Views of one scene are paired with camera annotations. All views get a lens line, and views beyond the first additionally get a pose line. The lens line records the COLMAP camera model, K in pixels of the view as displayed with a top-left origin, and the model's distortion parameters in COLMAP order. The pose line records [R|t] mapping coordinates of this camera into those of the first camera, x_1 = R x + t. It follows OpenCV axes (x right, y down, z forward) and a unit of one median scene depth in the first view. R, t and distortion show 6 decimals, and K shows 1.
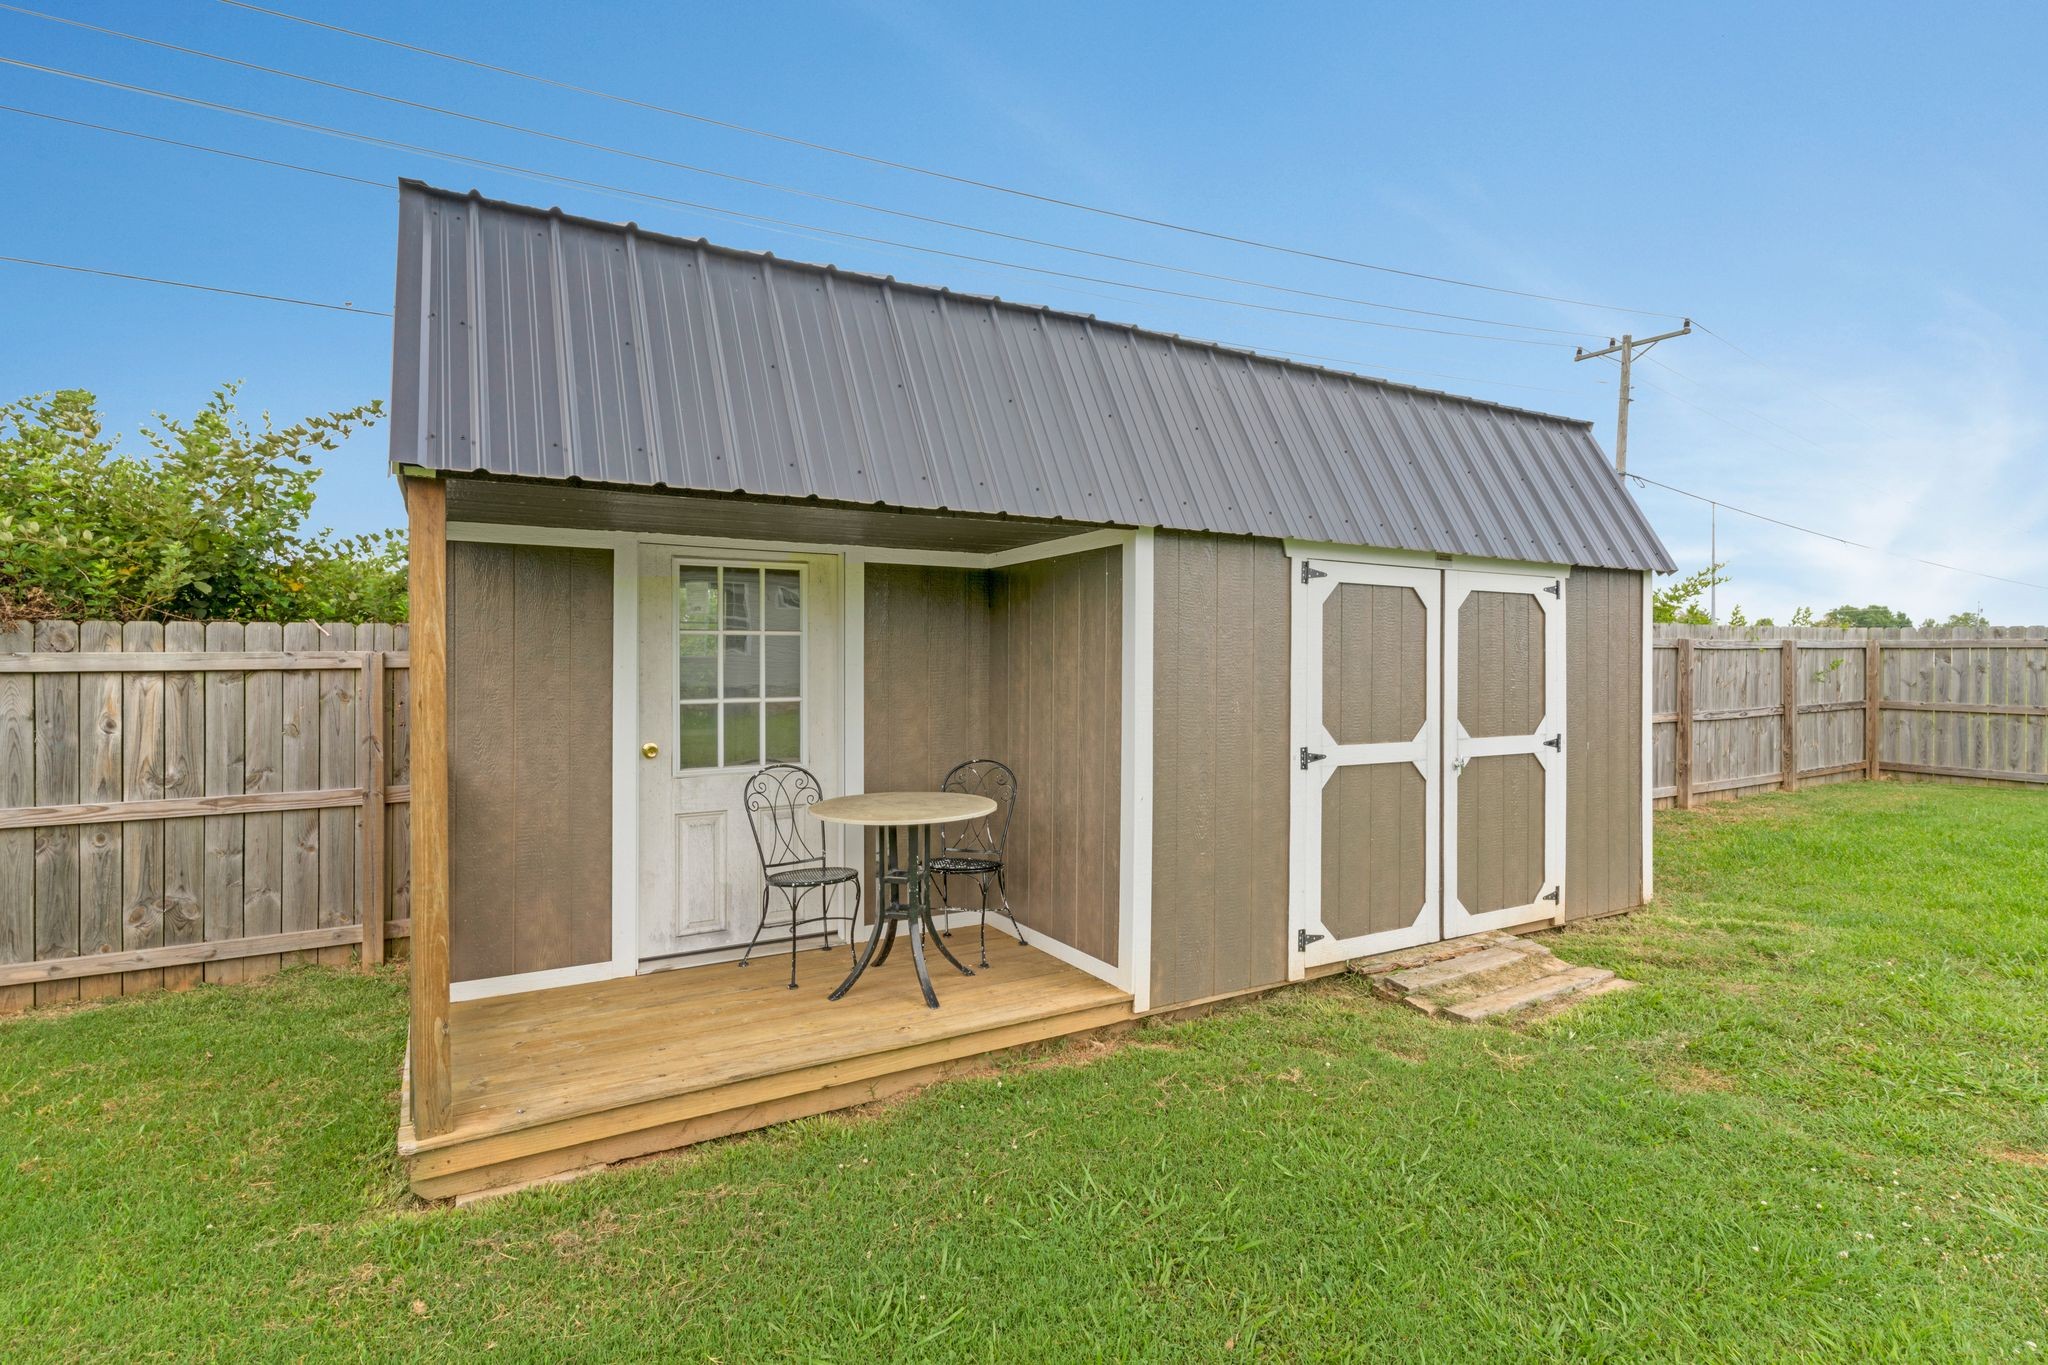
lens RADIAL K [[987.3, 0, 1017.3], [0, 987.3, 672.5], [0, 0, 1]] dist [0.000626, 0.000296]
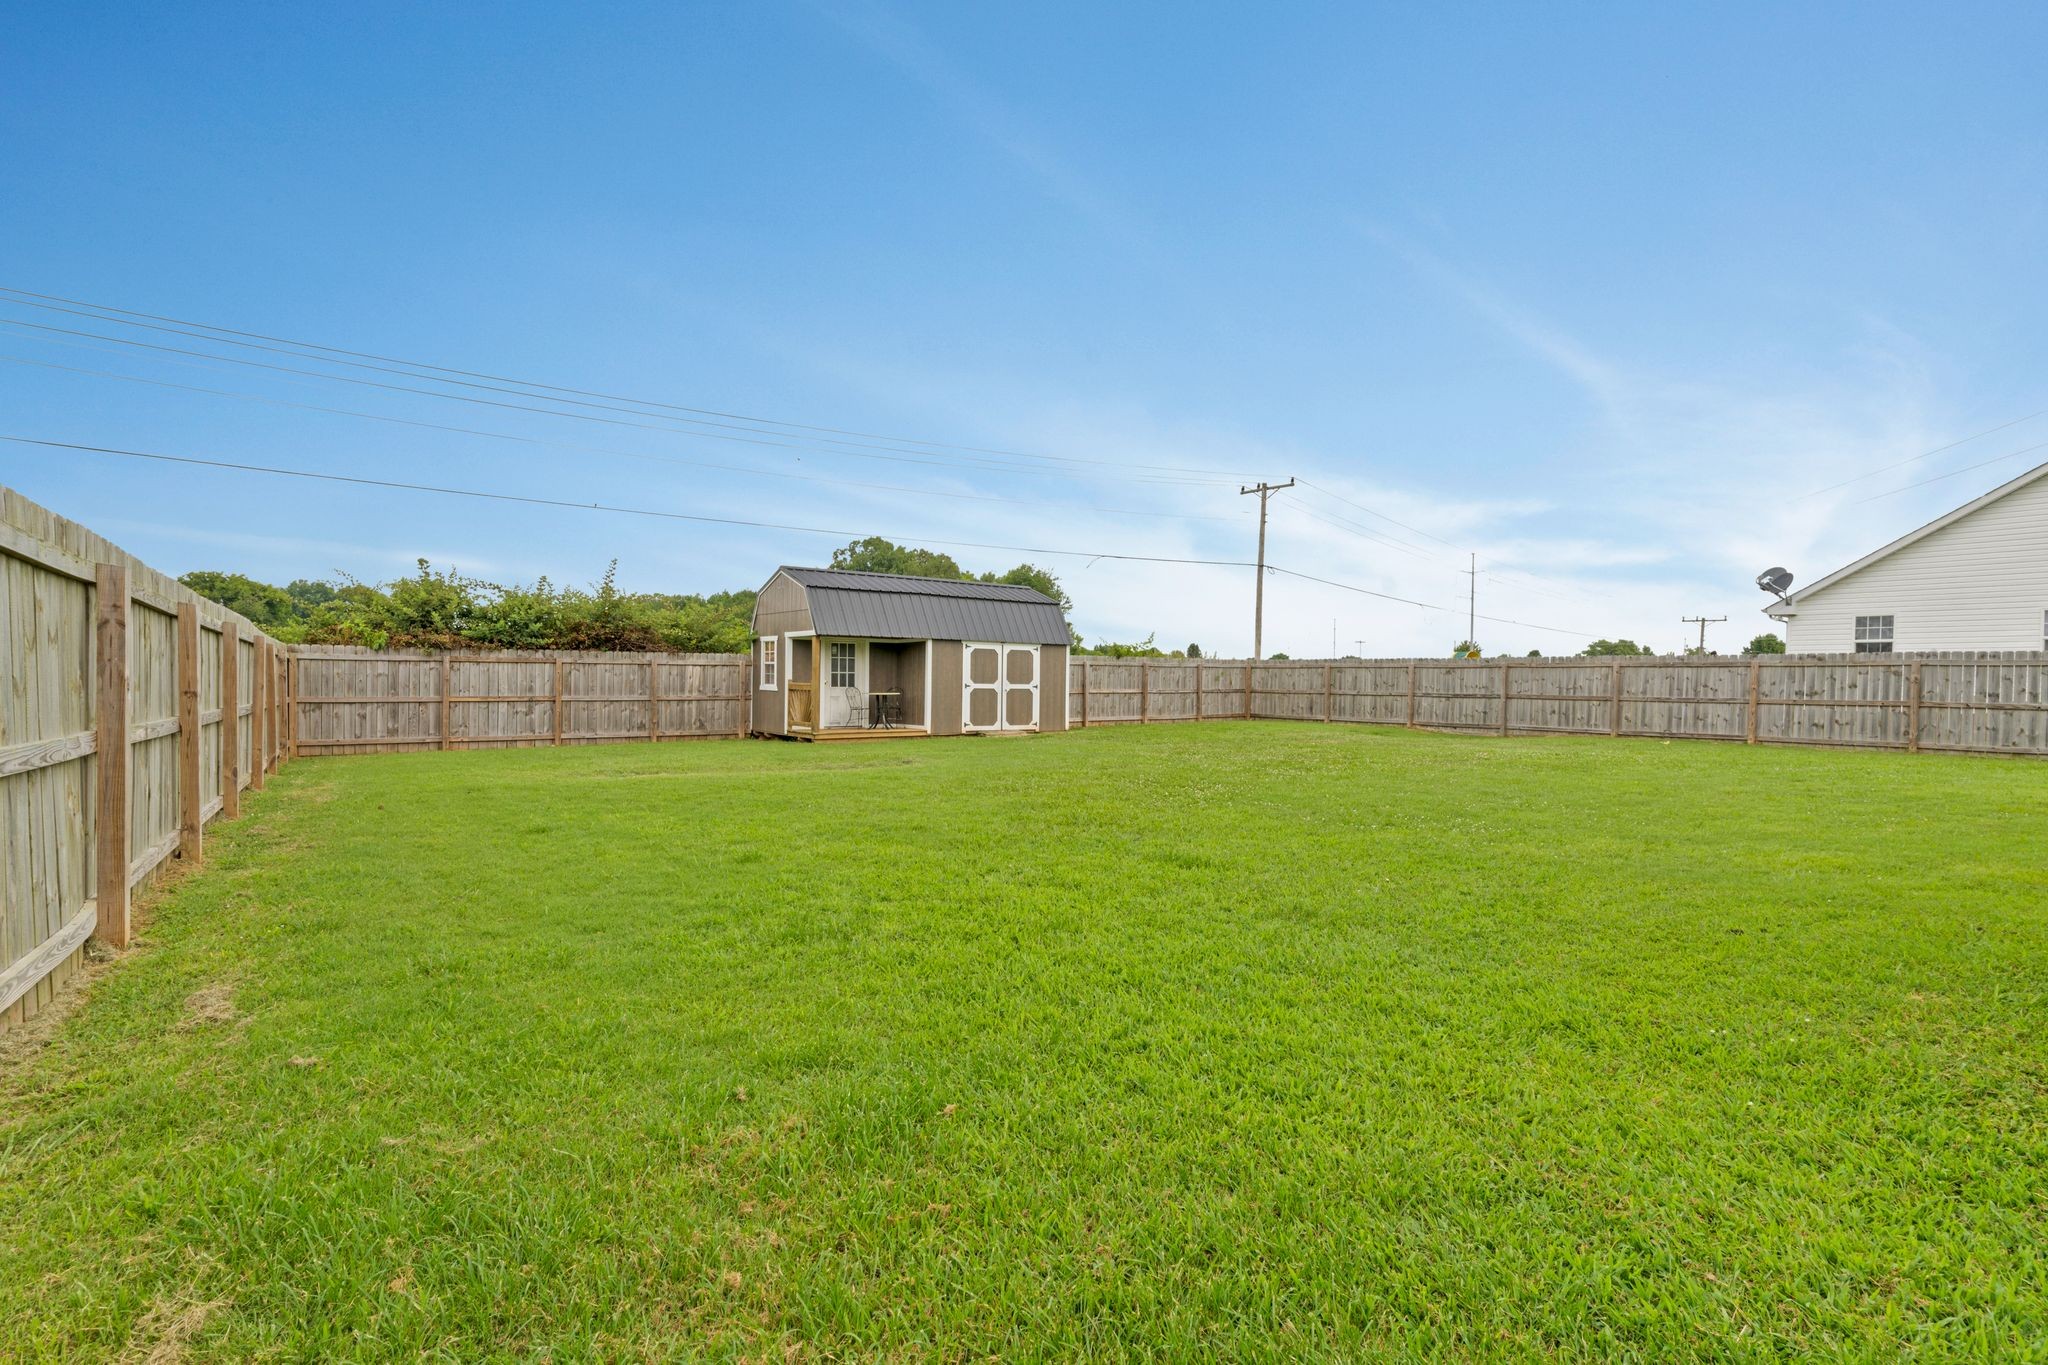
lens RADIAL K [[835.4, 0, 1024.0], [0, 835.4, 682.5], [0, 0, 1]] dist [0.000236, 0.000030]
pose [[0.987570, 0.007437, 0.157005, -0.055186], [-0.006343, 0.999952, -0.007467, 0.090637], [-0.157053, 0.006379, 0.987570, -2.747498]]
